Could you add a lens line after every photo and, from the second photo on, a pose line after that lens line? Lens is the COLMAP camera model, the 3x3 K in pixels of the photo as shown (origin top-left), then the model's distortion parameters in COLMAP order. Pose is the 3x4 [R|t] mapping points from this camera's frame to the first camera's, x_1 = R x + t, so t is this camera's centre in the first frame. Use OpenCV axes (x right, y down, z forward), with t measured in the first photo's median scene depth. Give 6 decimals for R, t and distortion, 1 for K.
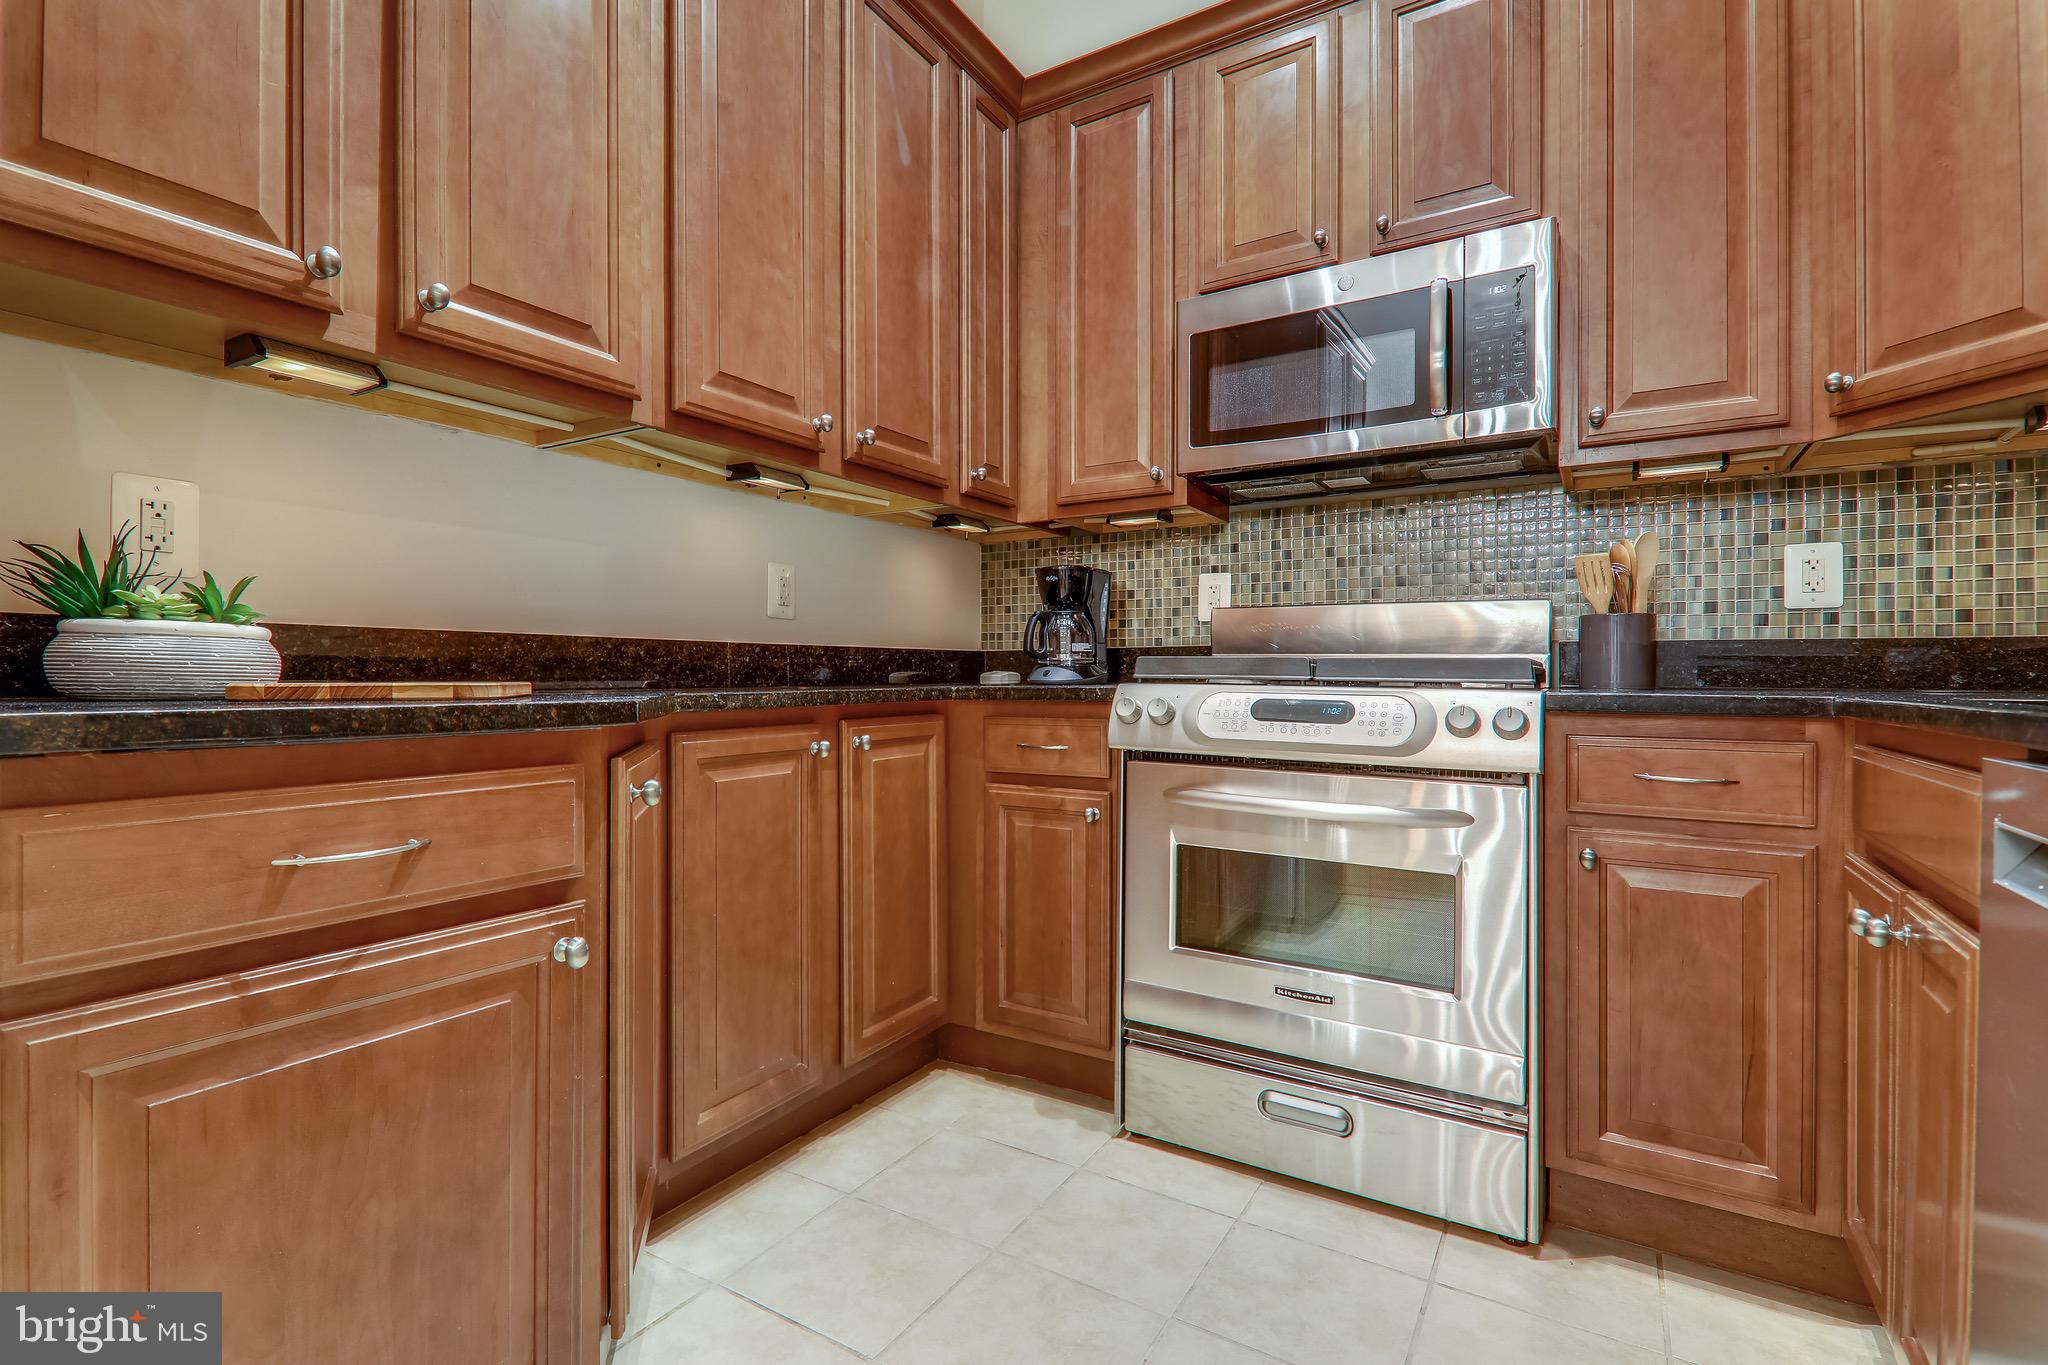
lens RADIAL K [[936.9, 0, 1018.6], [0, 936.9, 673.5], [0, 0, 1]] dist [0.020031, -0.013424]
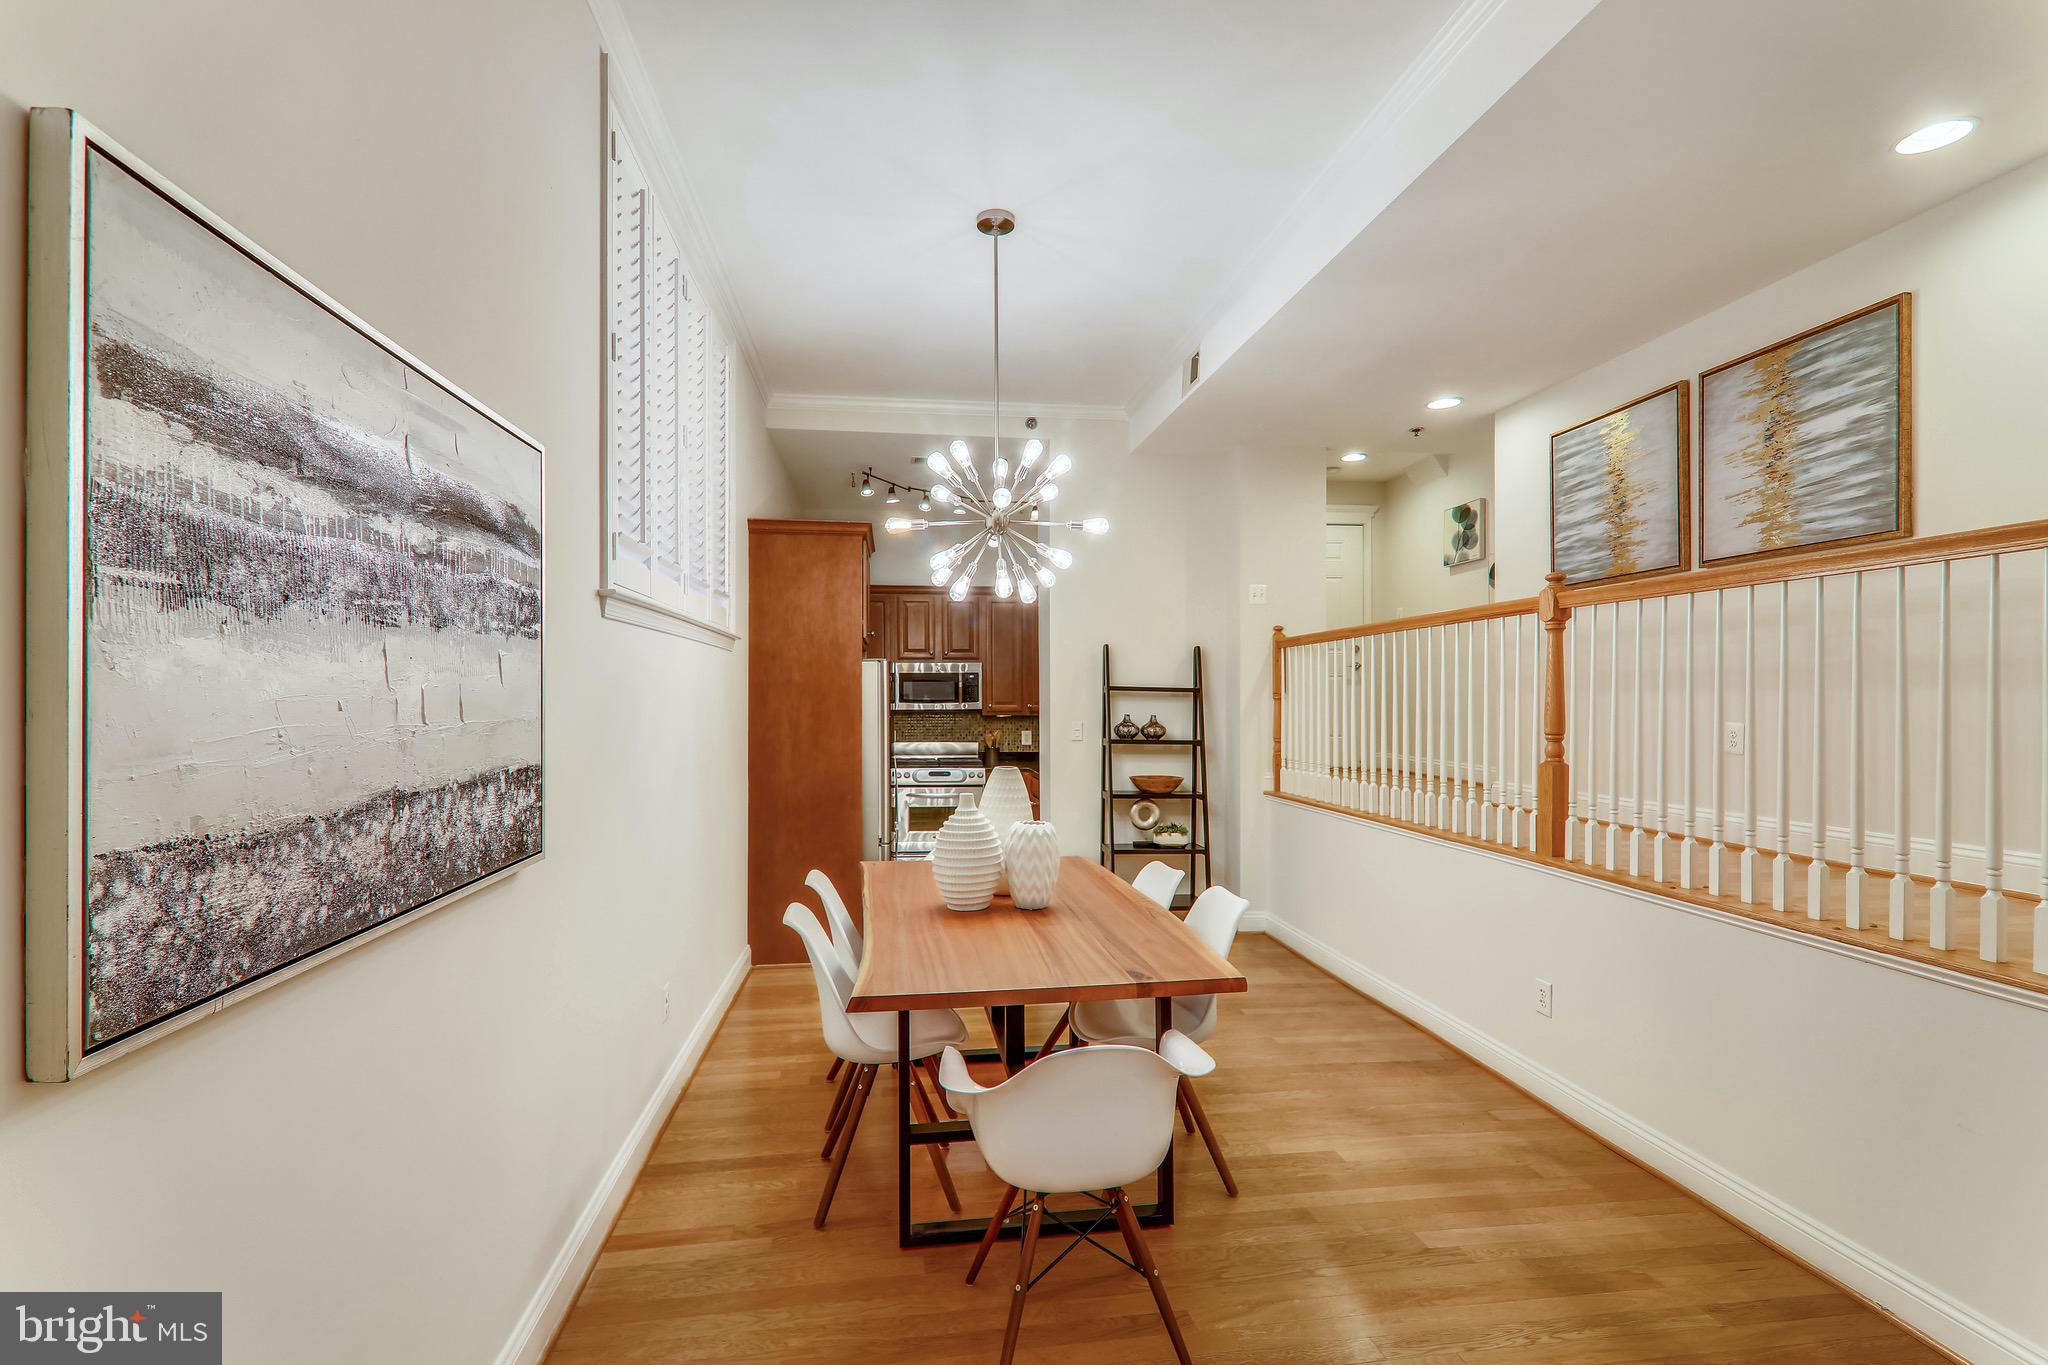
lens RADIAL K [[943.4, 0, 1015.1], [0, 943.4, 709.0], [0, 0, 1]] dist [0.021894, -0.014171]
pose [[0.786458, -0.010486, 0.617554, -1.956369], [0.003200, 0.999912, 0.012903, -0.291640], [-0.617635, -0.008171, 0.786422, -2.472668]]
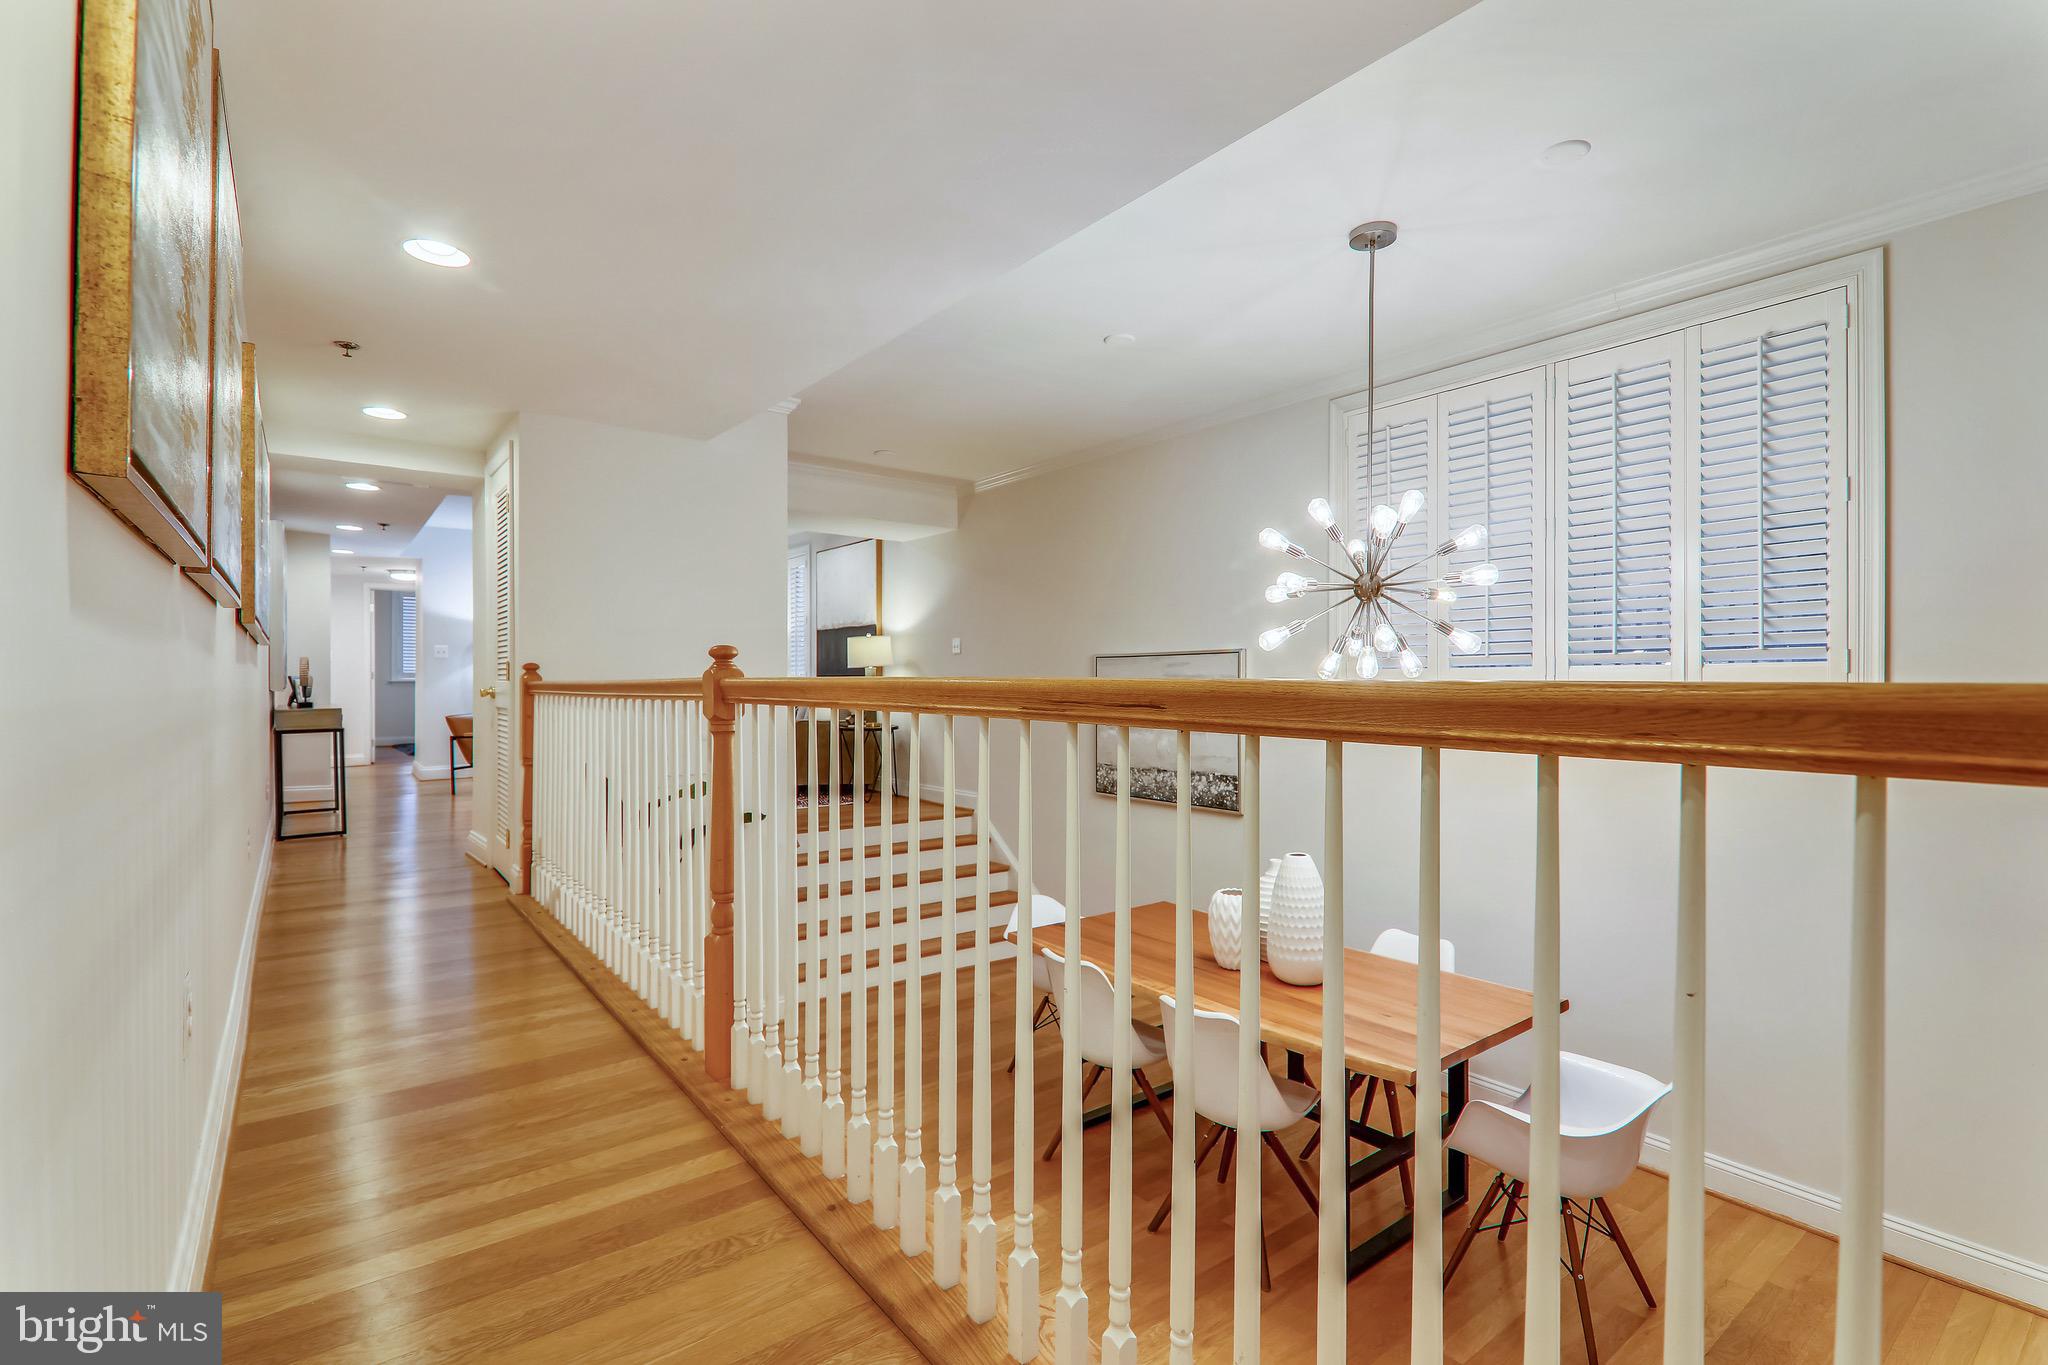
lens RADIAL K [[954.1, 0, 1024.0], [0, 954.1, 682.5], [0, 0, 1]] dist [0.021141, -0.013945]
pose [[-0.377246, 0.002729, -0.926109, 0.994427], [-0.000741, 0.999994, 0.003248, -0.489969], [0.926113, 0.001911, -0.377242, -0.855324]]
